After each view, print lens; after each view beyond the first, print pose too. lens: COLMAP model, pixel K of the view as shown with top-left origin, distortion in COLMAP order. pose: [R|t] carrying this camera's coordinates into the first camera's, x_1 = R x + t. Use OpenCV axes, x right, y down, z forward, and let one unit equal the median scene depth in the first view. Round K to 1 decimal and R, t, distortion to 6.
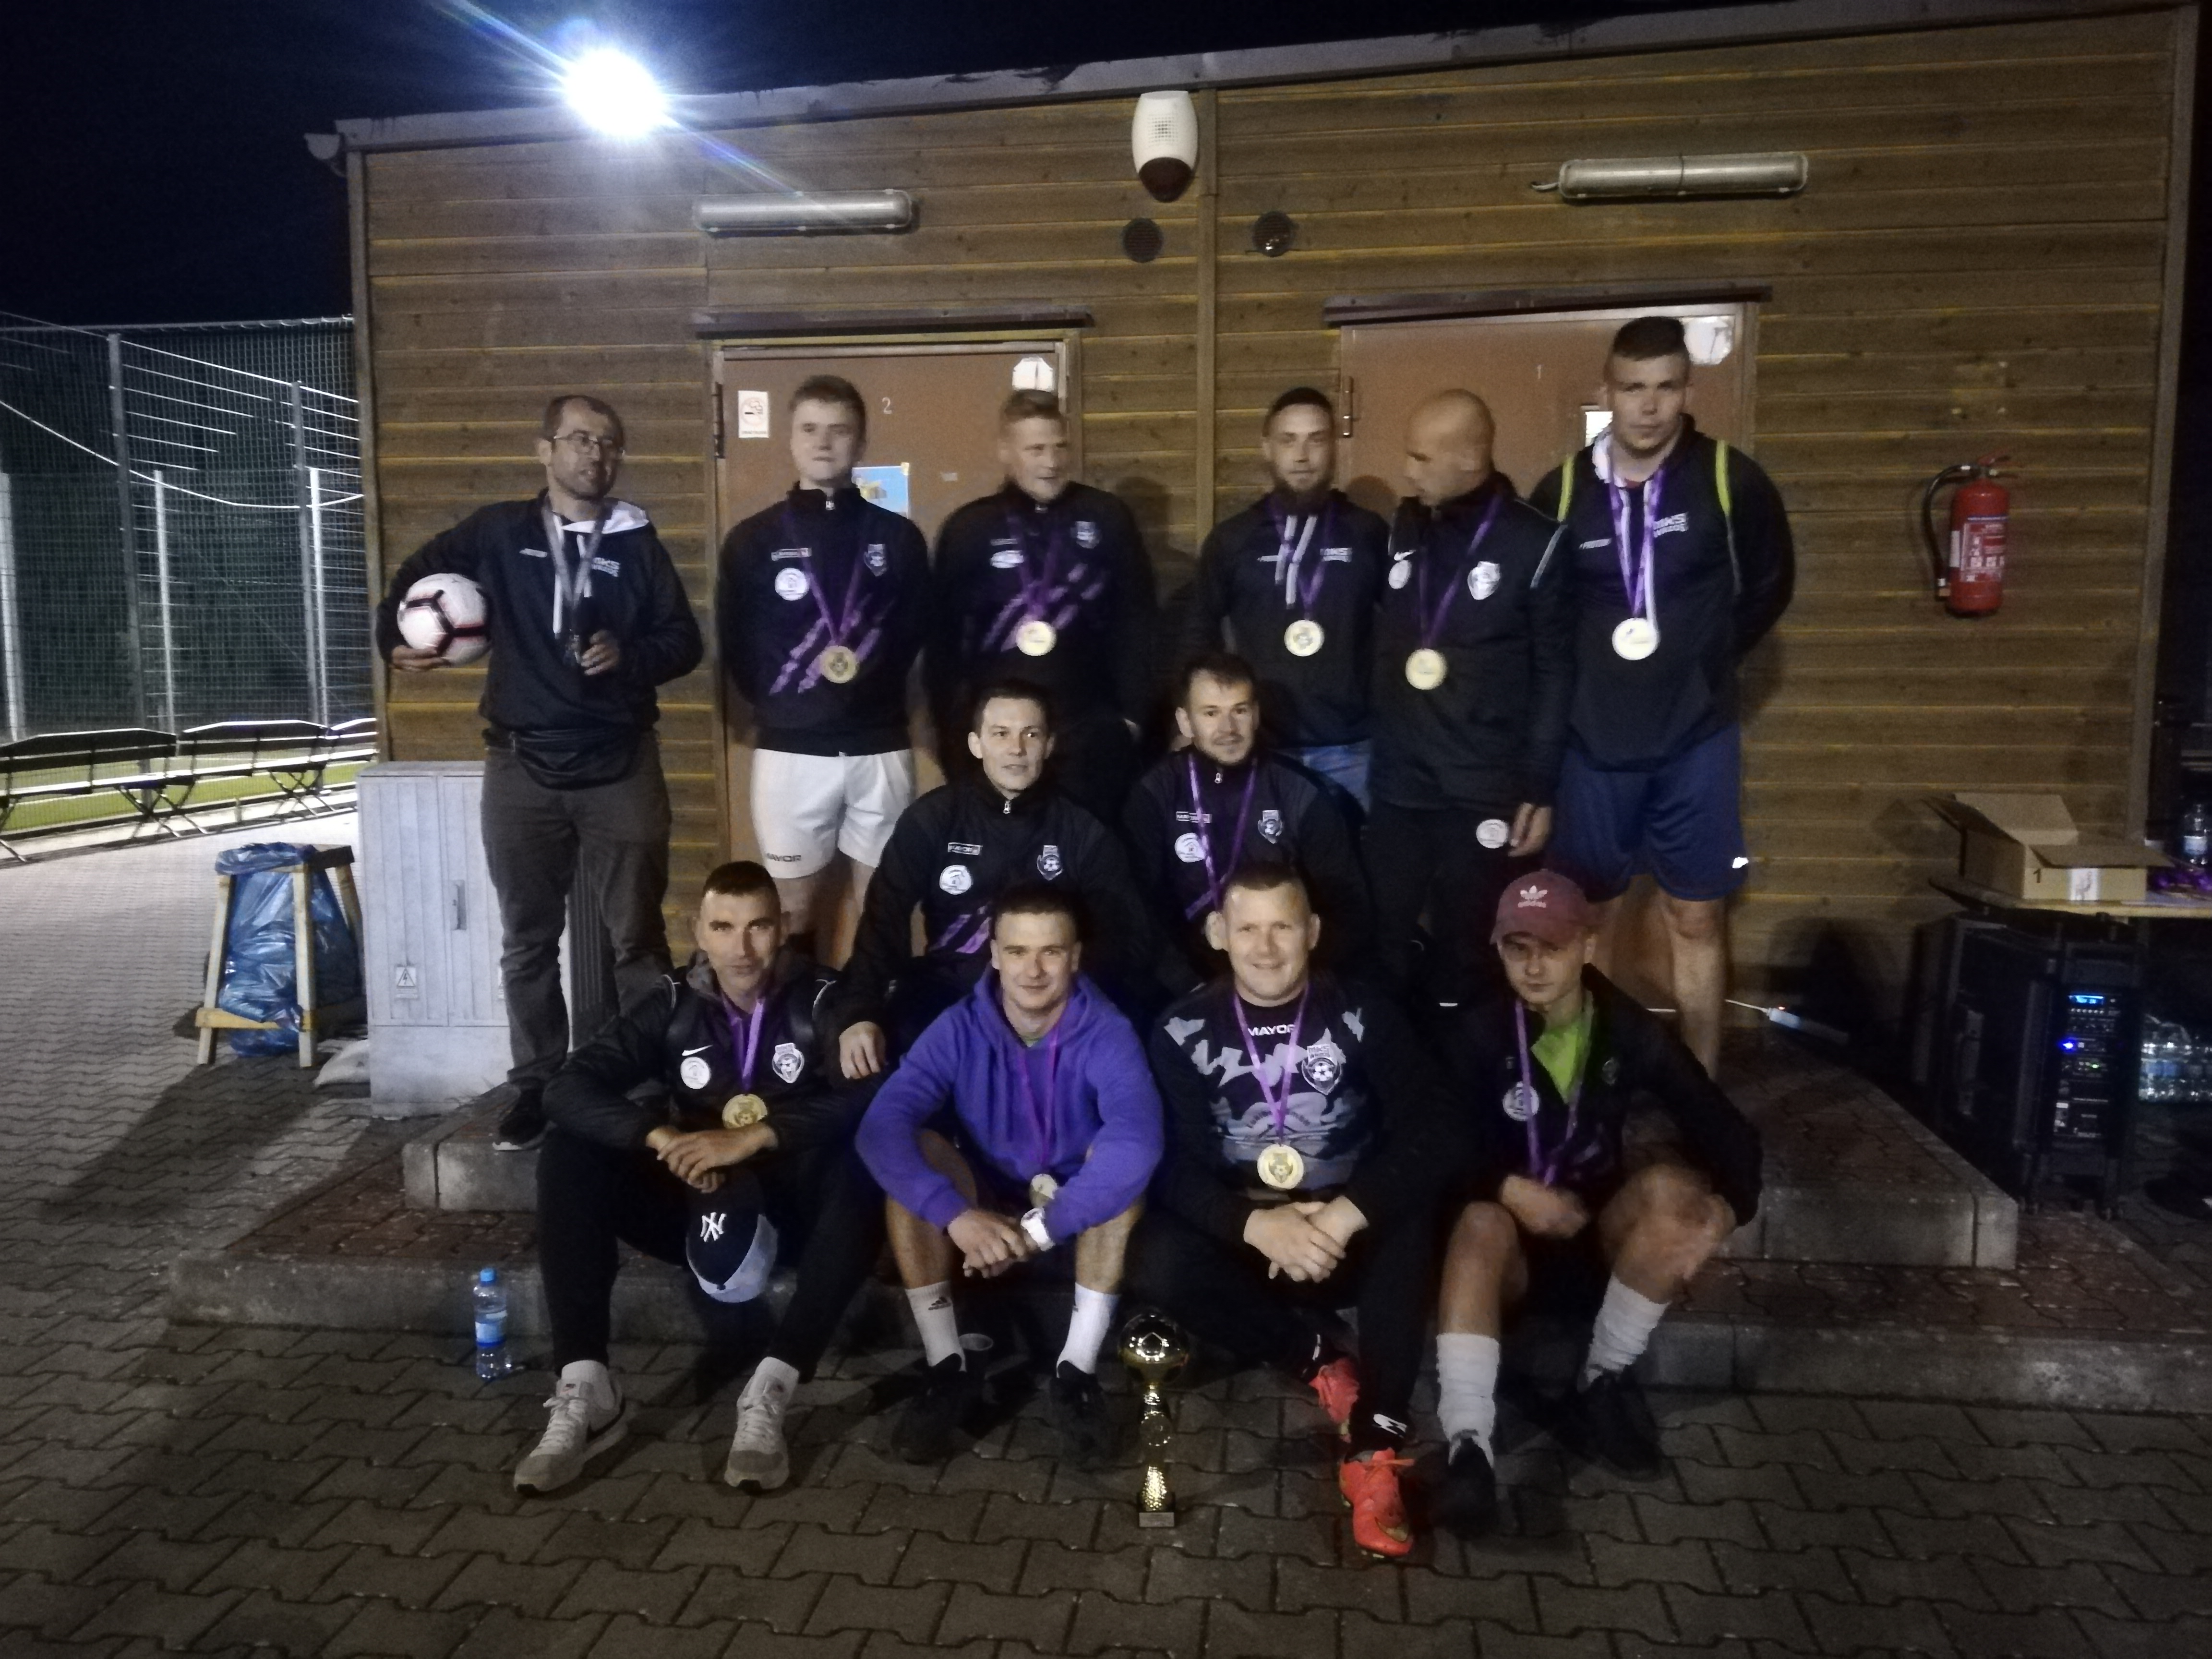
lens RADIAL K [[1596.5, 0, 1105.4], [0, 1596.5, 821.4], [0, 0, 1]] dist [0.040114, -0.051697]
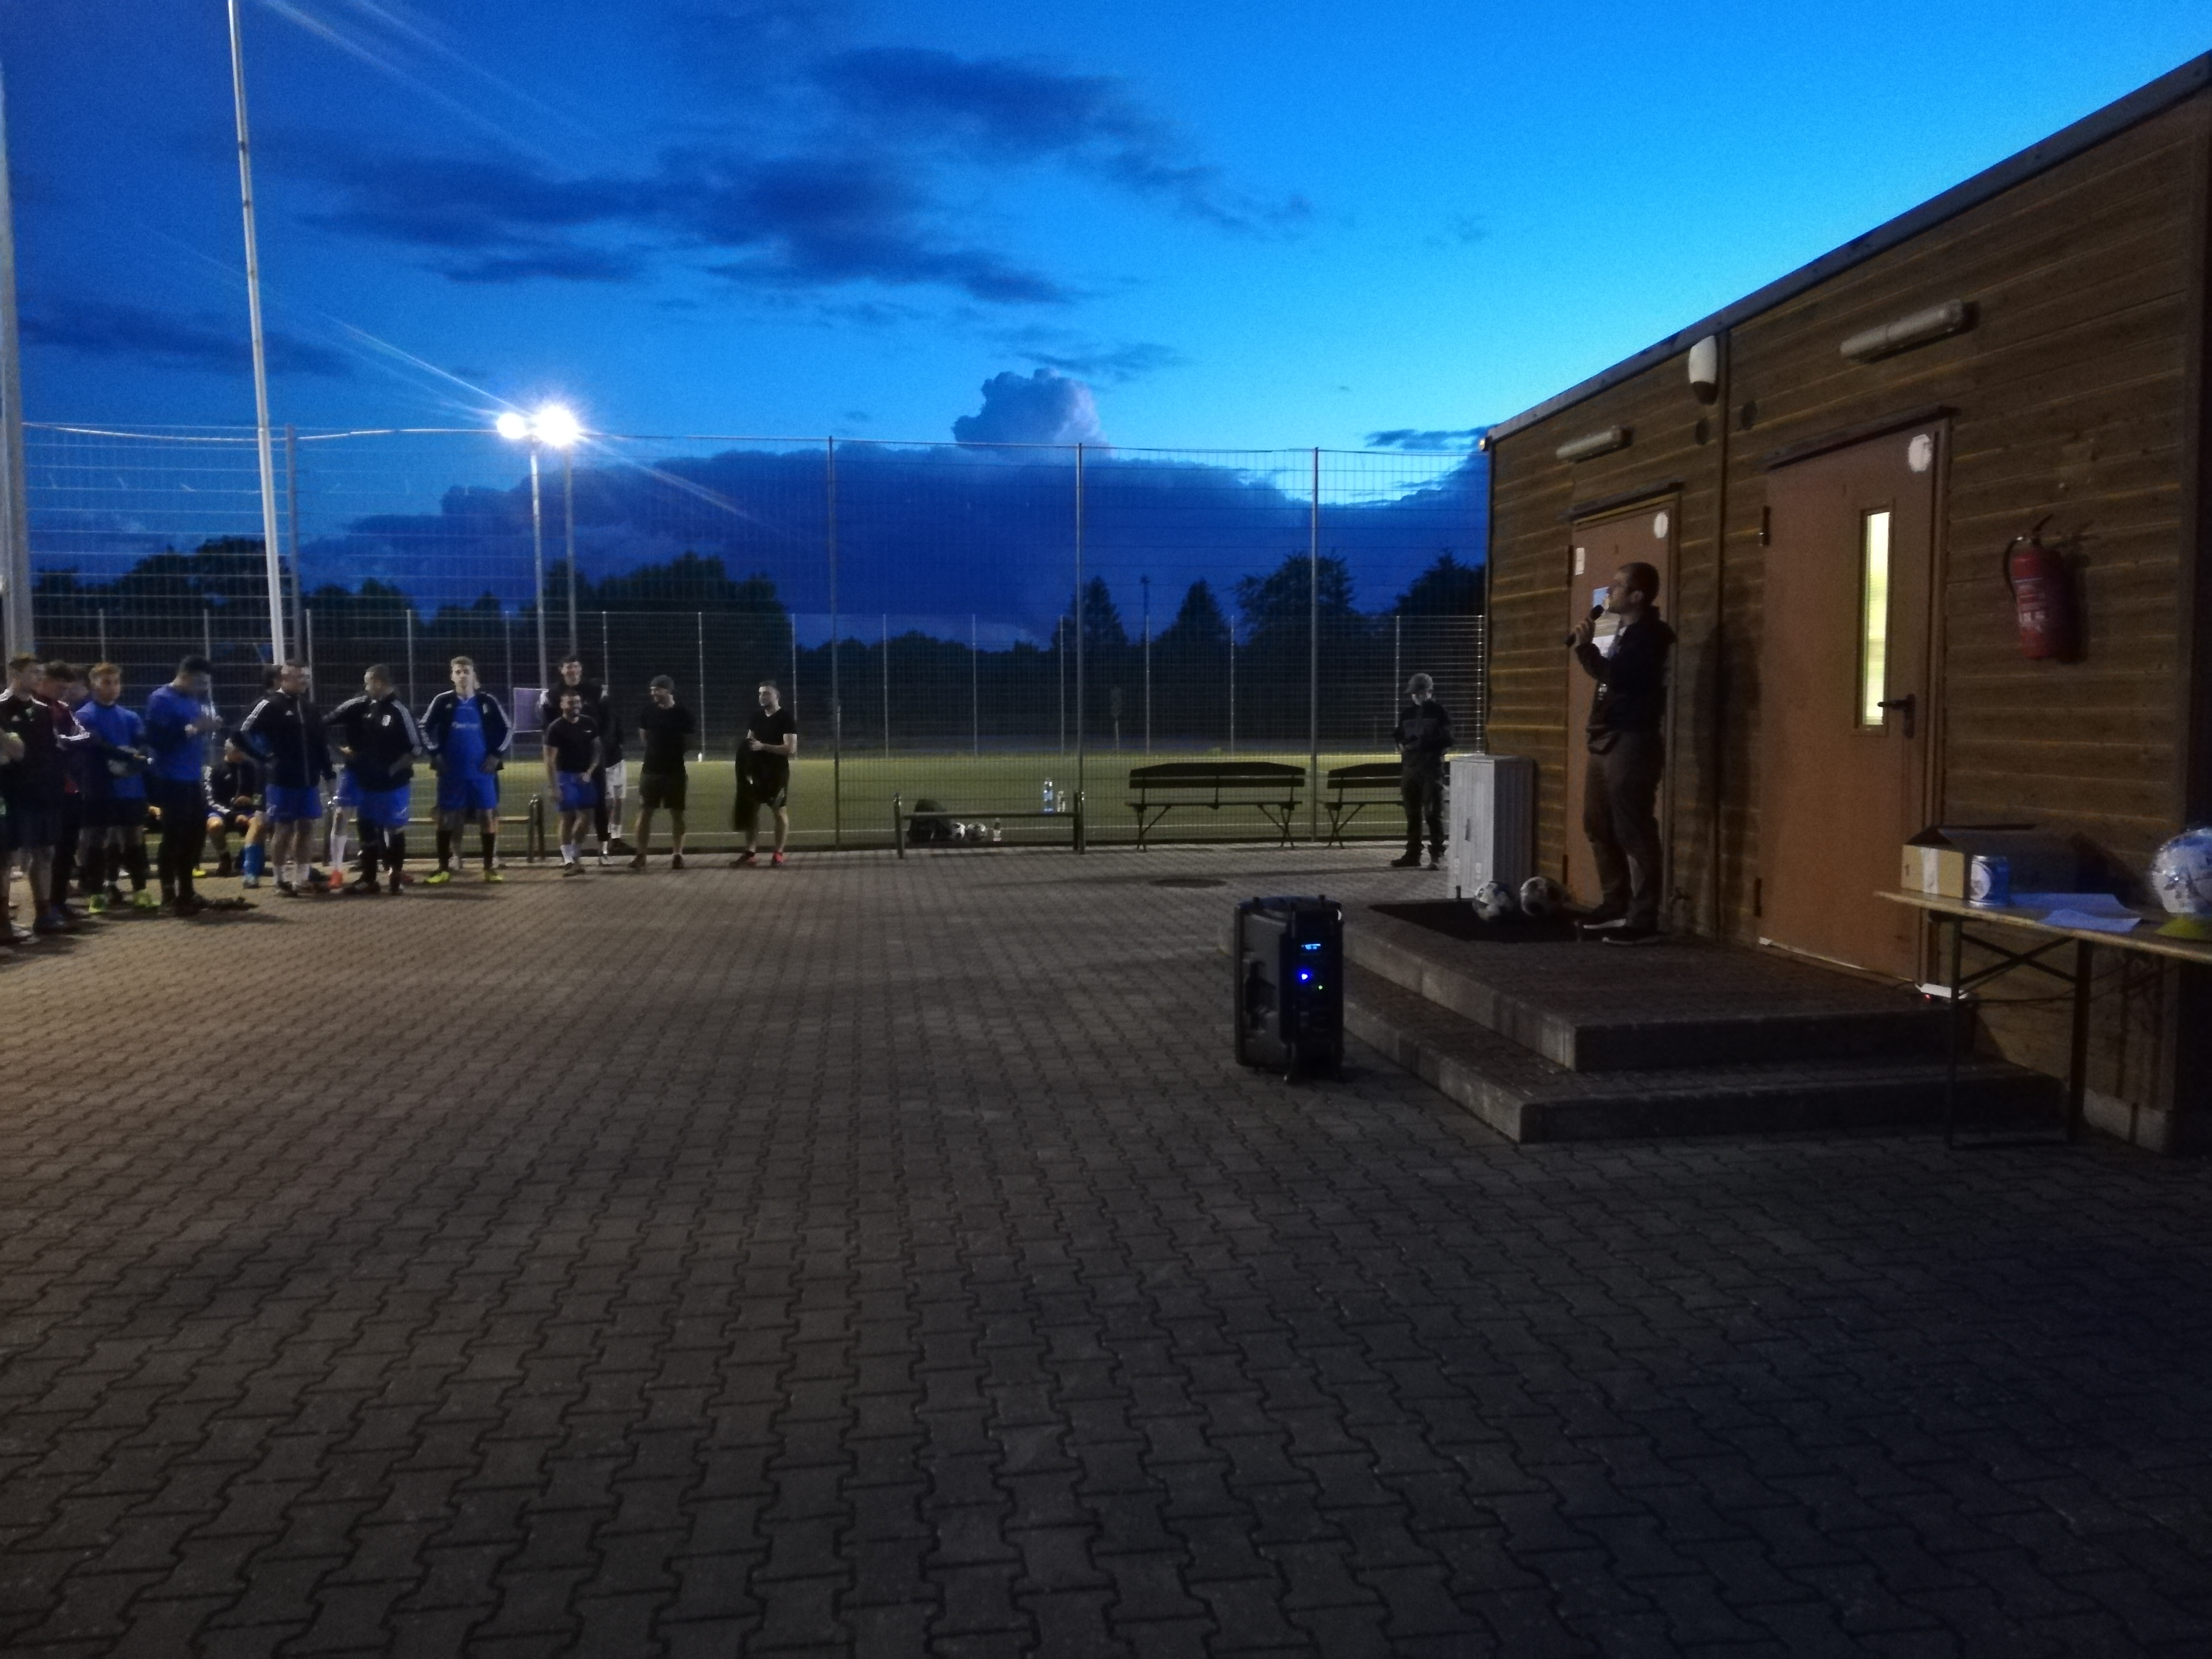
lens RADIAL K [[1596.5, 0, 1106.6], [0, 1596.5, 833.0], [0, 0, 1]] dist [0.040114, -0.051697]
pose [[0.275268, 0.080719, -0.957973, 1.446062], [-0.108317, 0.992728, 0.052524, 0.005542], [0.955246, 0.089307, 0.282009, 0.043059]]
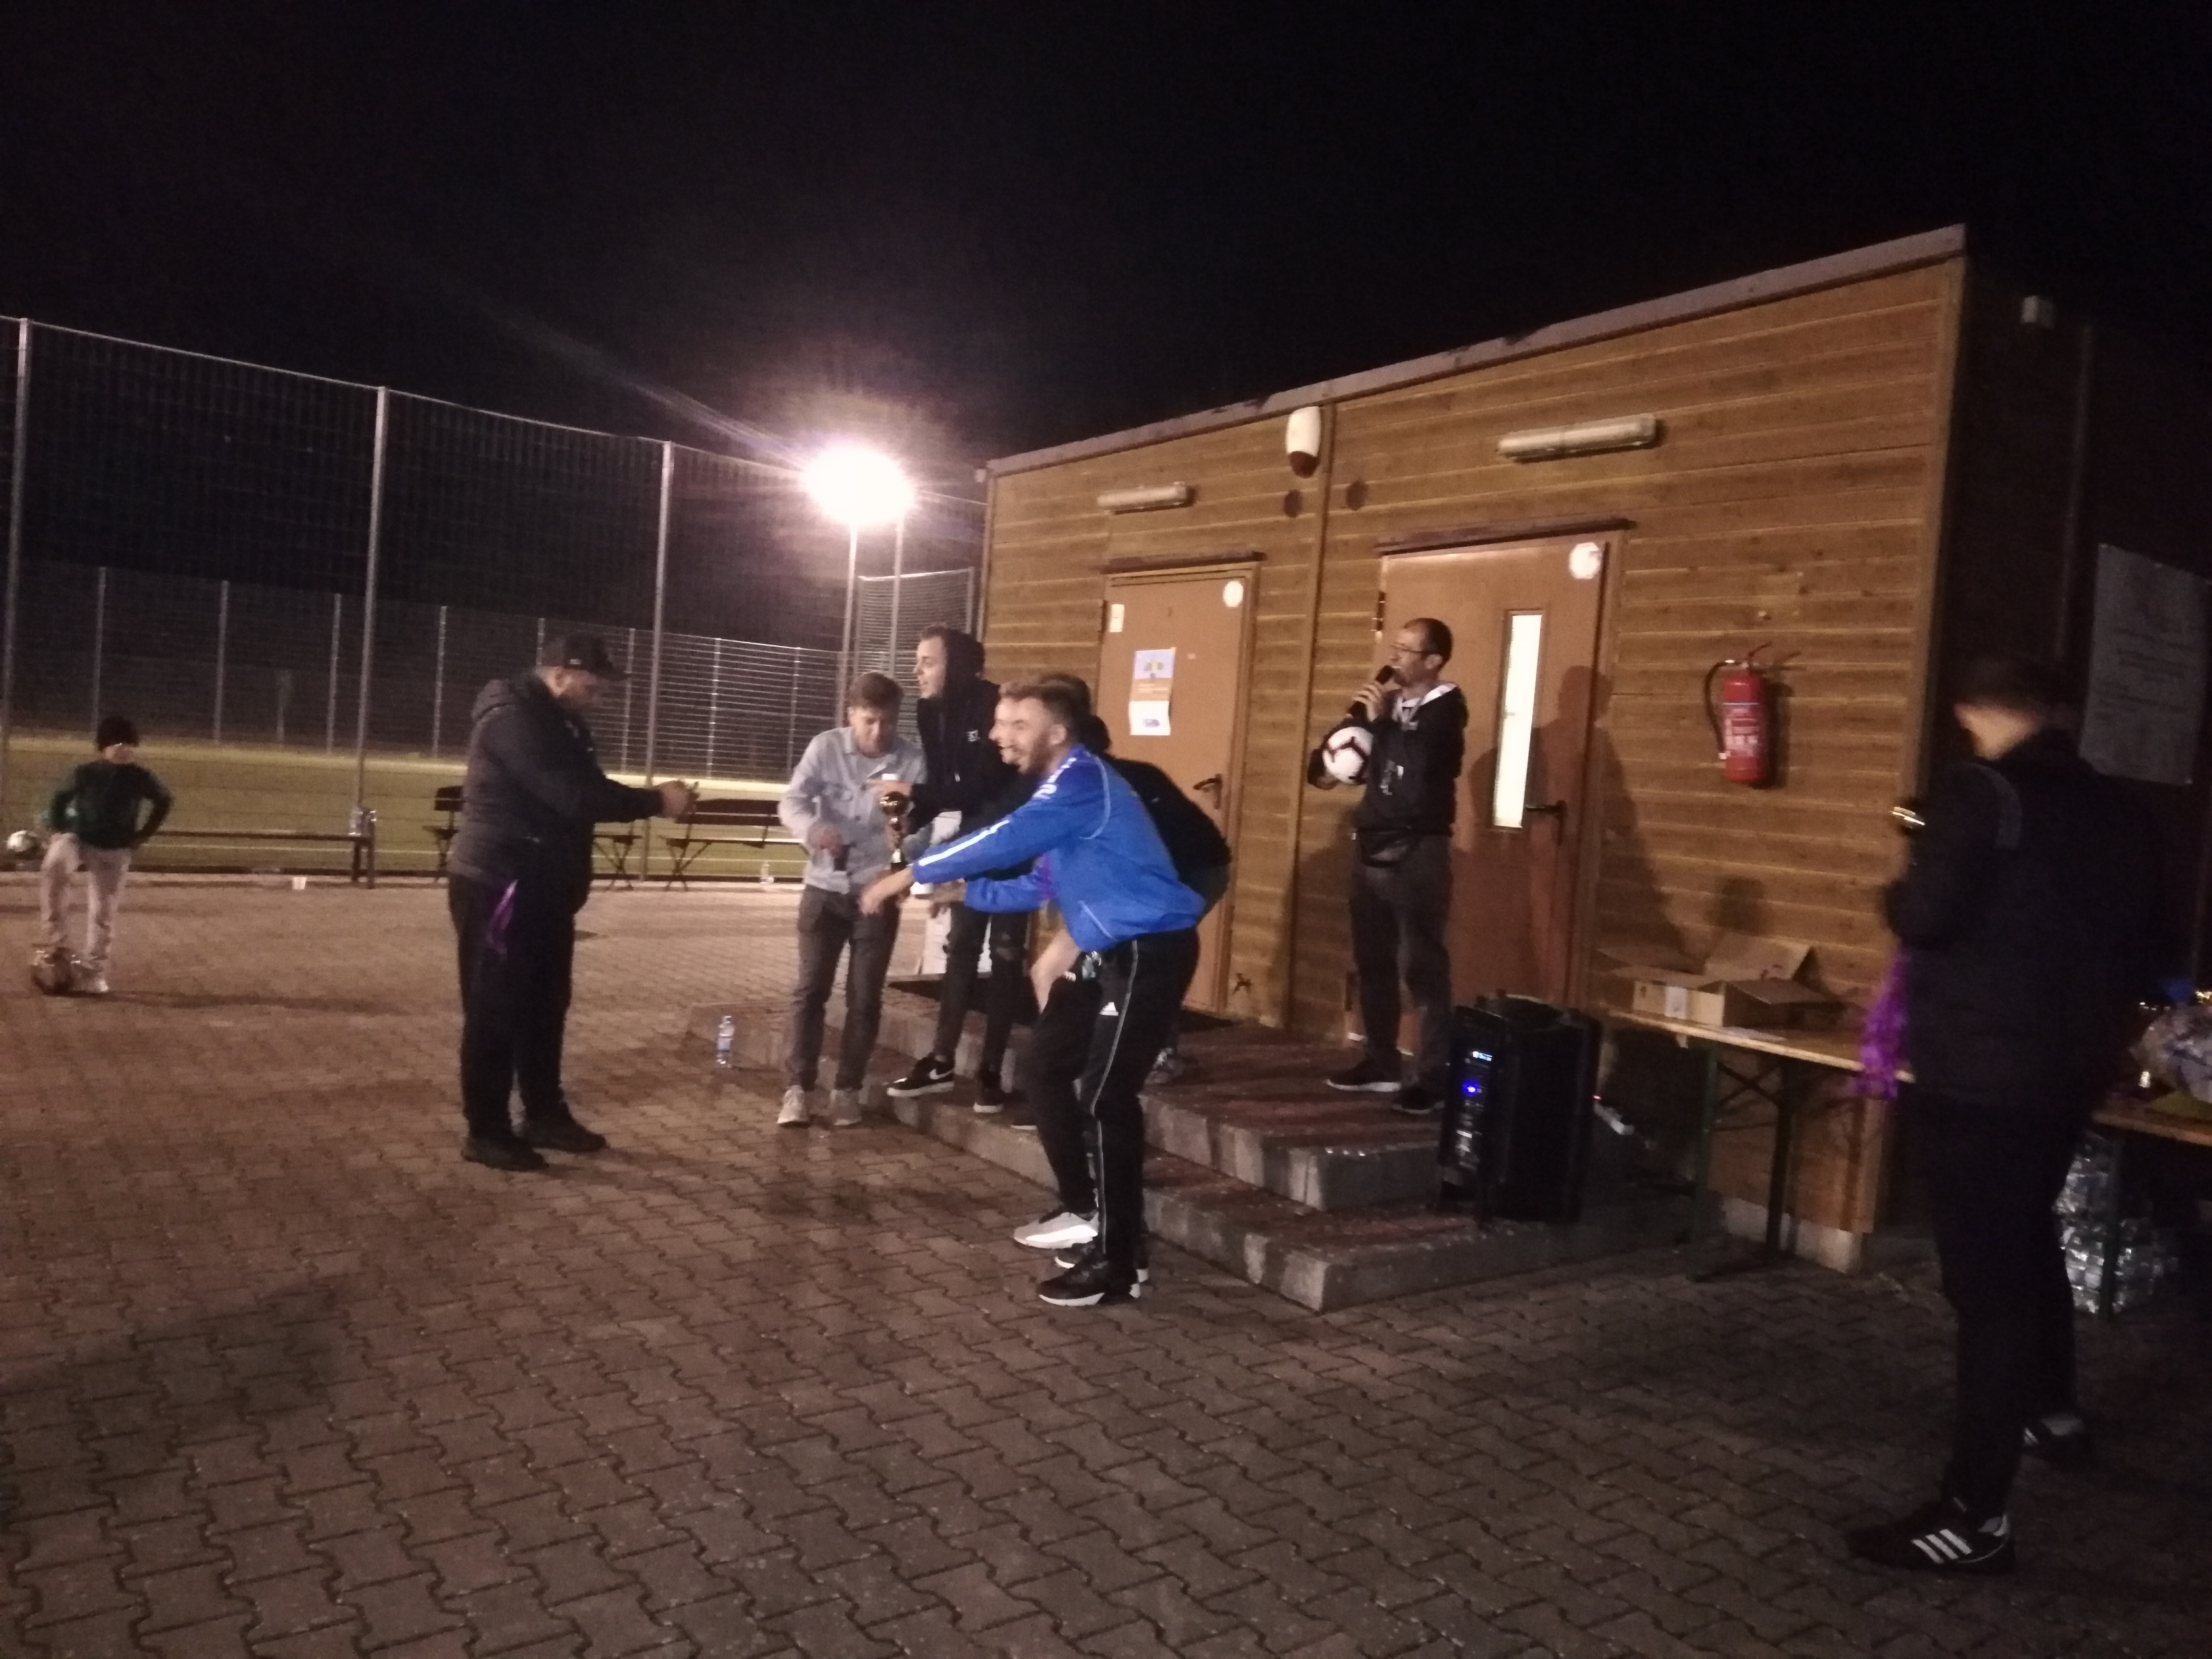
lens RADIAL K [[1596.5, 0, 1078.2], [0, 1596.5, 840.7], [0, 0, 1]] dist [0.040114, -0.051697]
pose [[0.686883, 0.096451, -0.720339, 1.034664], [-0.161630, 0.986606, -0.022020, 0.015388], [0.708567, 0.131554, 0.693272, -0.146025]]
